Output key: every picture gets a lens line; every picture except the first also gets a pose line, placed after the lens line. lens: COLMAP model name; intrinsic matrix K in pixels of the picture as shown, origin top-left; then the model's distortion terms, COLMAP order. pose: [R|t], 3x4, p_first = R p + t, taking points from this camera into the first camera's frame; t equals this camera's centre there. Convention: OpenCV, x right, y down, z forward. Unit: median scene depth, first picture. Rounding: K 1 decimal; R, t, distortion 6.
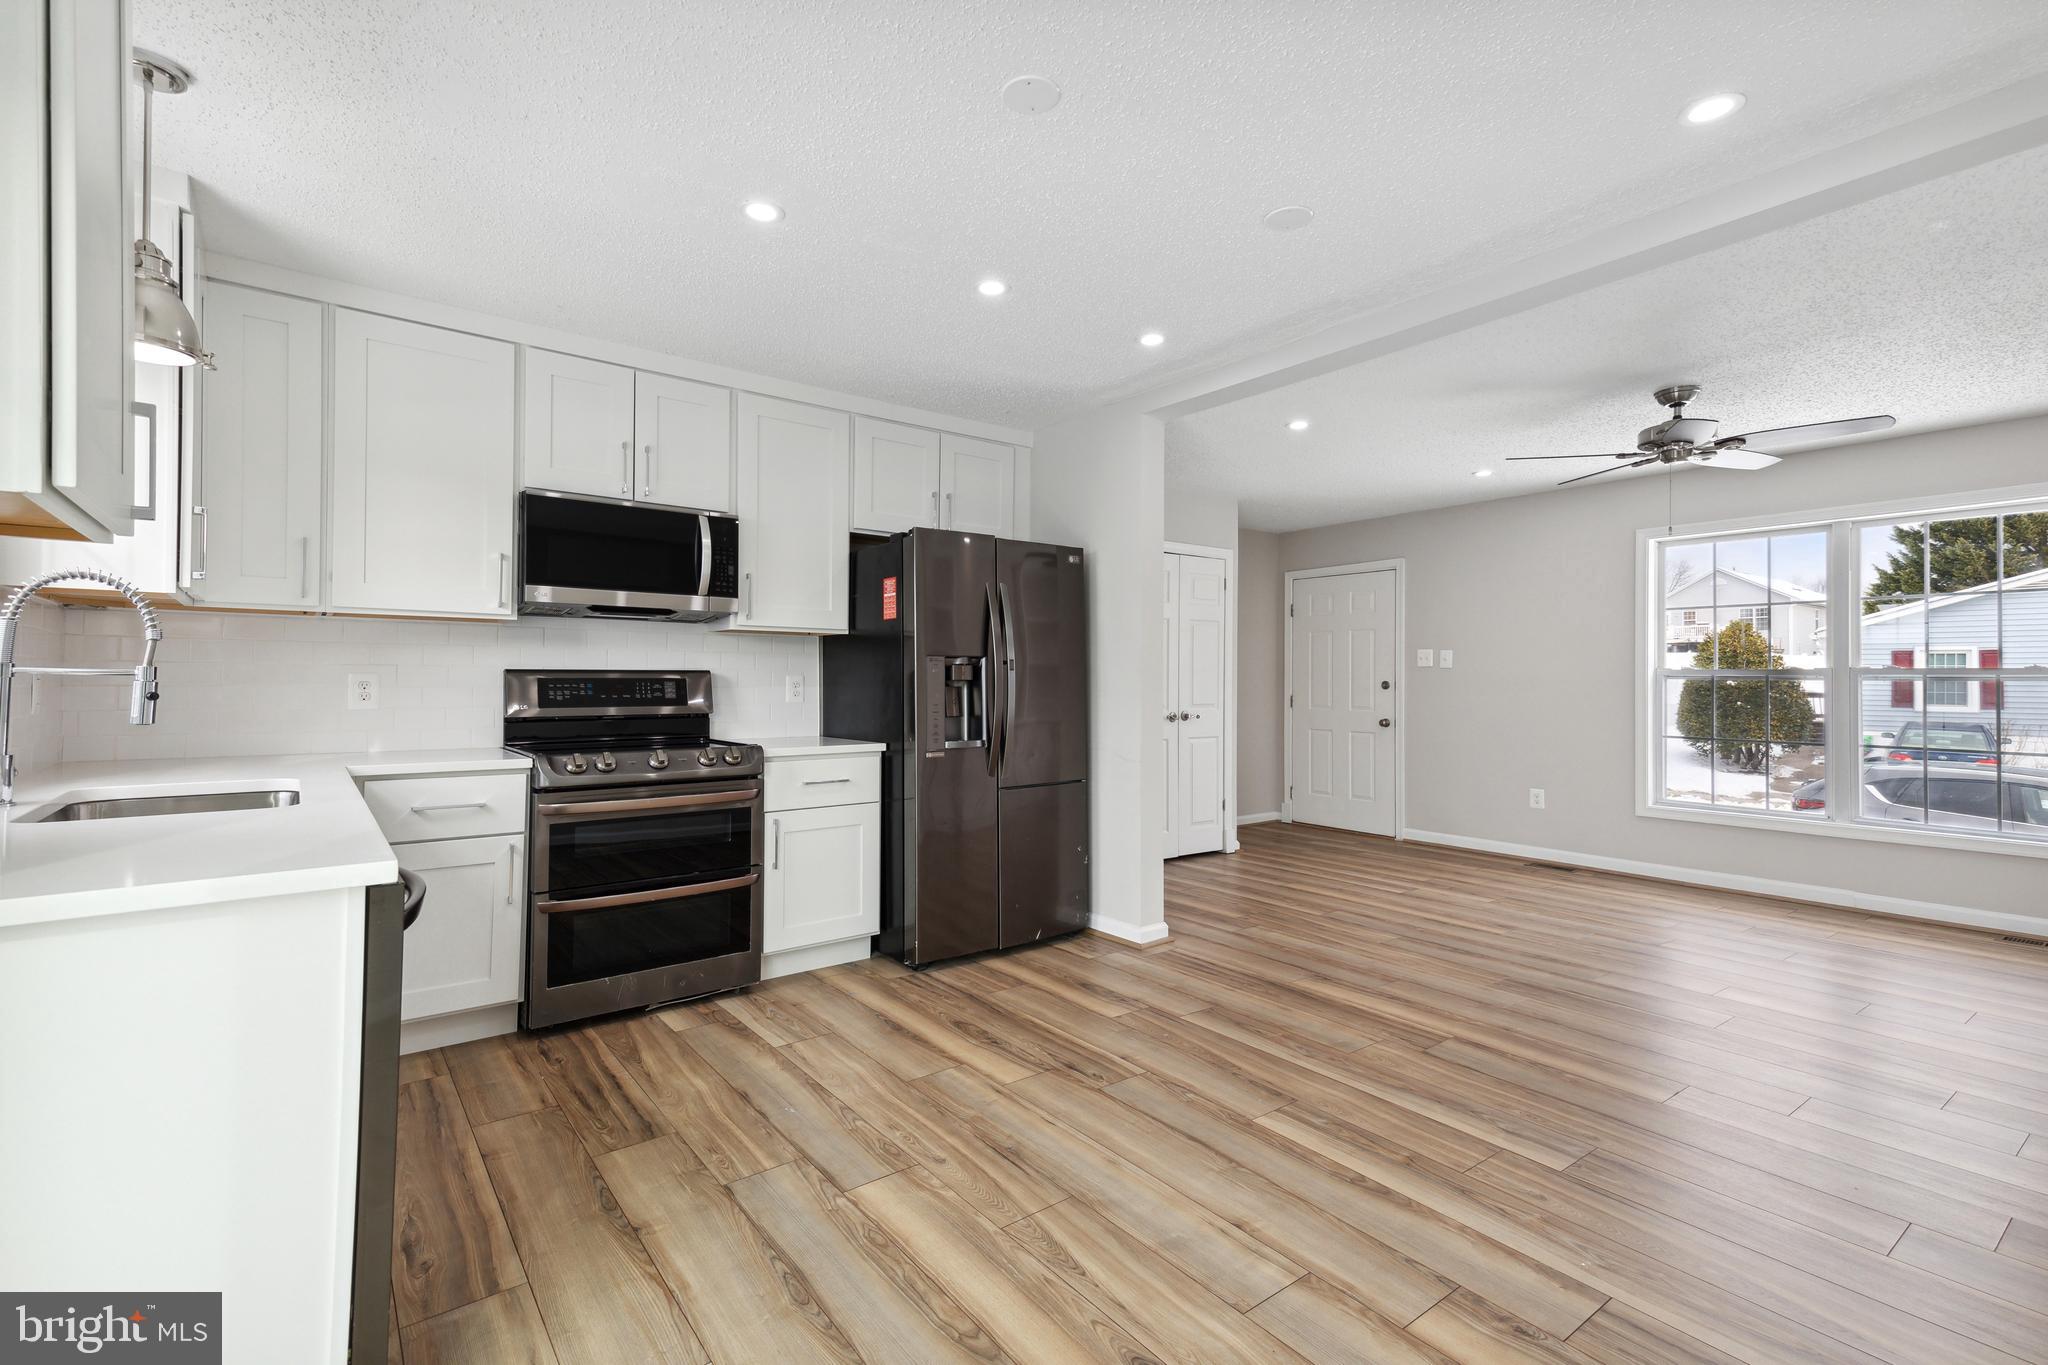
lens RADIAL K [[916.2, 0, 1016.5], [0, 916.2, 676.1], [0, 0, 1]] dist [0.003524, -0.000072]
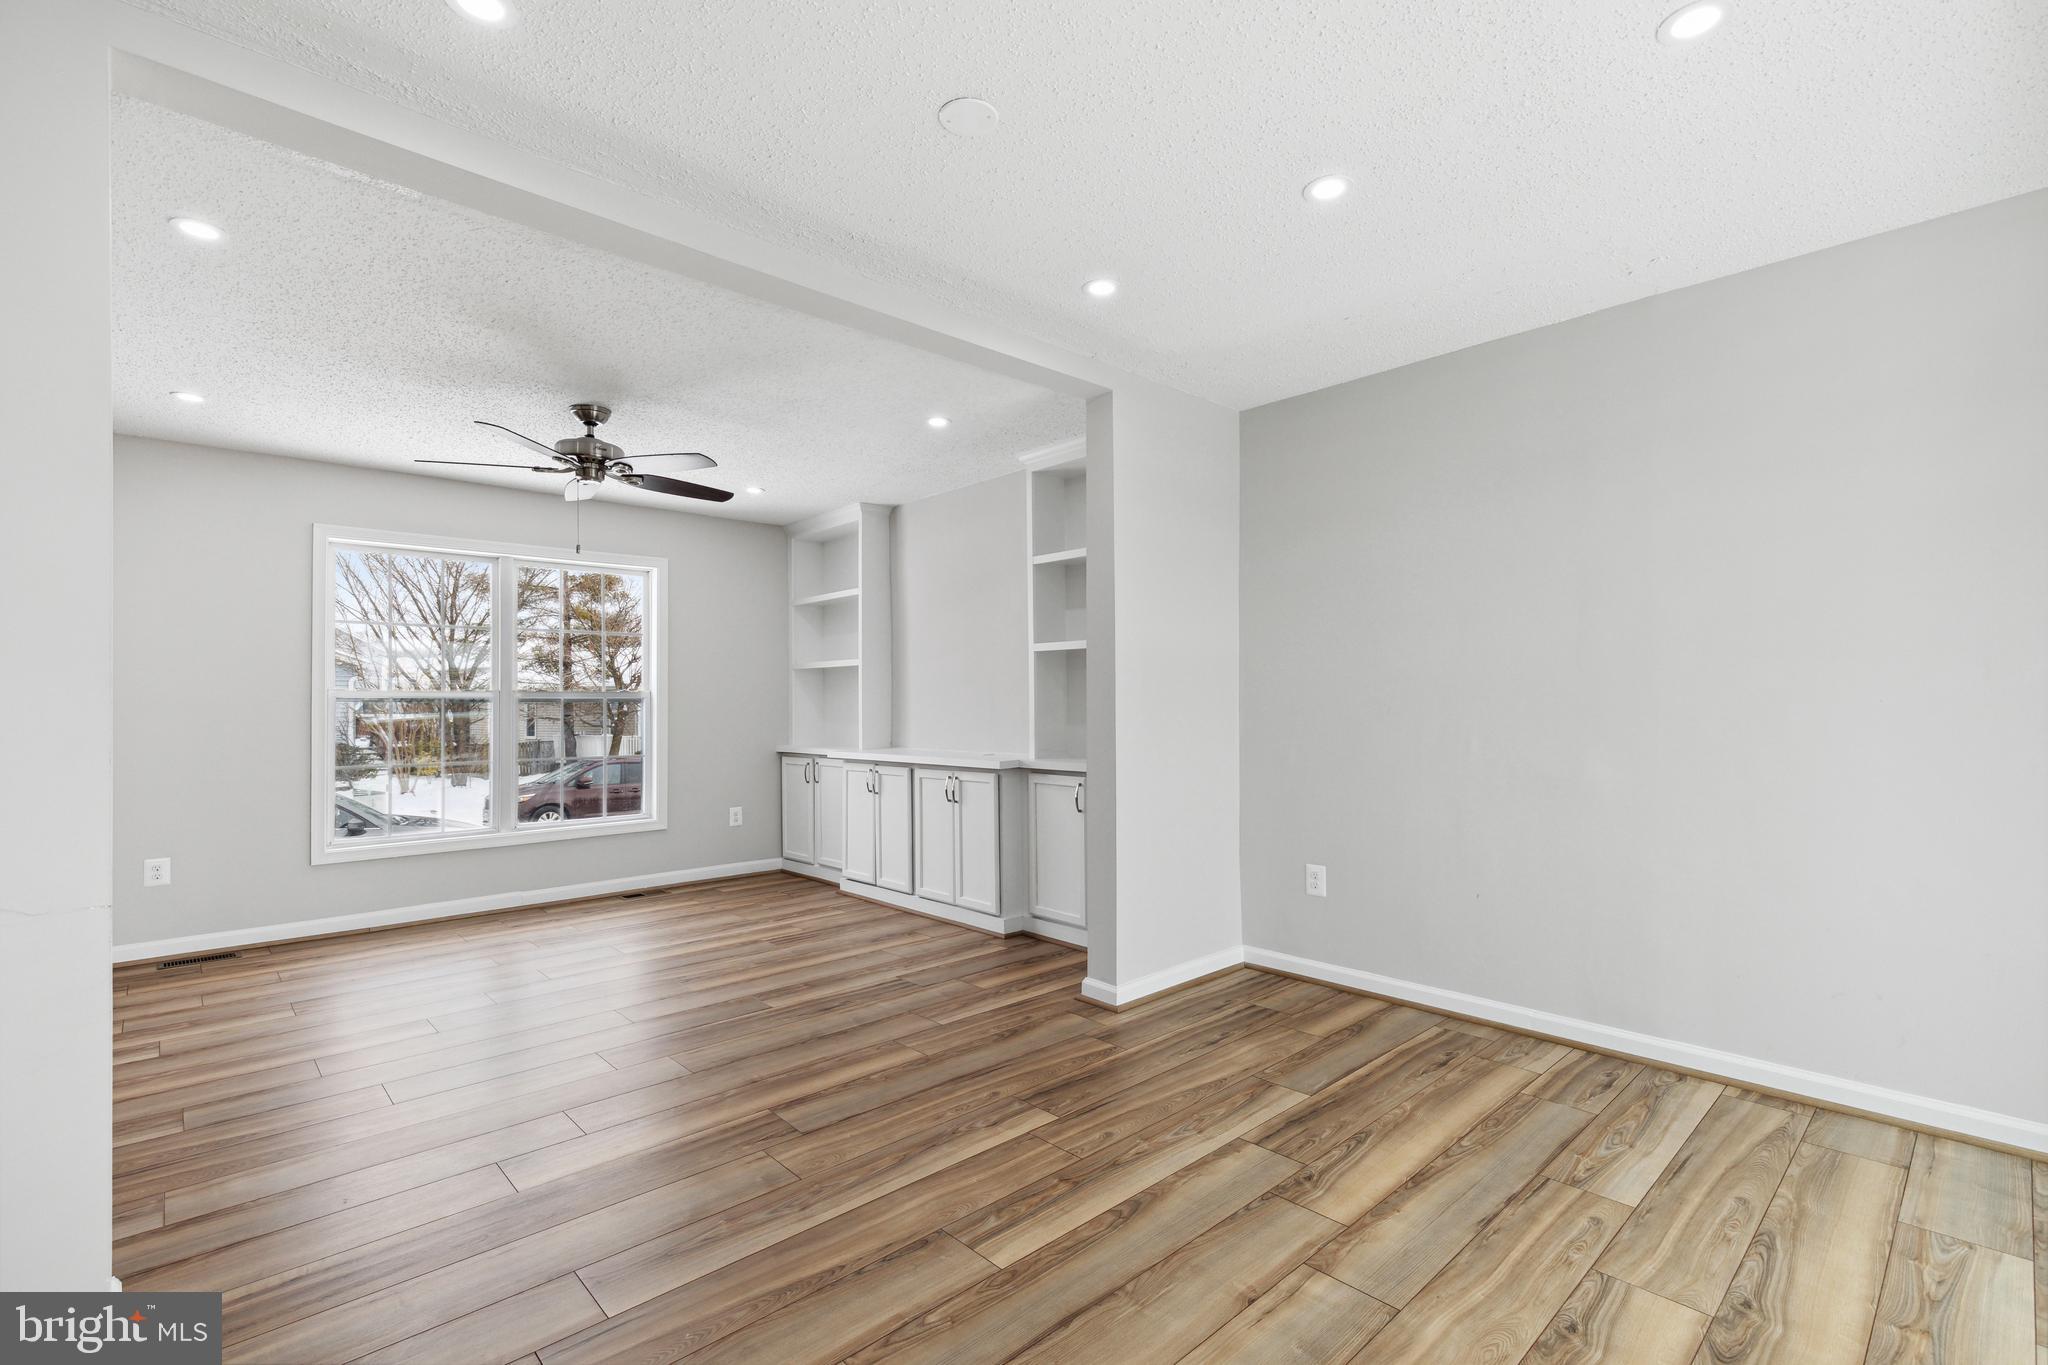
lens RADIAL K [[916.2, 0, 1015.1], [0, 916.2, 693.2], [0, 0, 1]] dist [0.003524, -0.000072]
pose [[-0.094787, 0.003397, 0.995492, -0.514434], [0.002963, 0.999991, -0.003130, 0.001329], [-0.995493, 0.002653, -0.094796, 1.057882]]
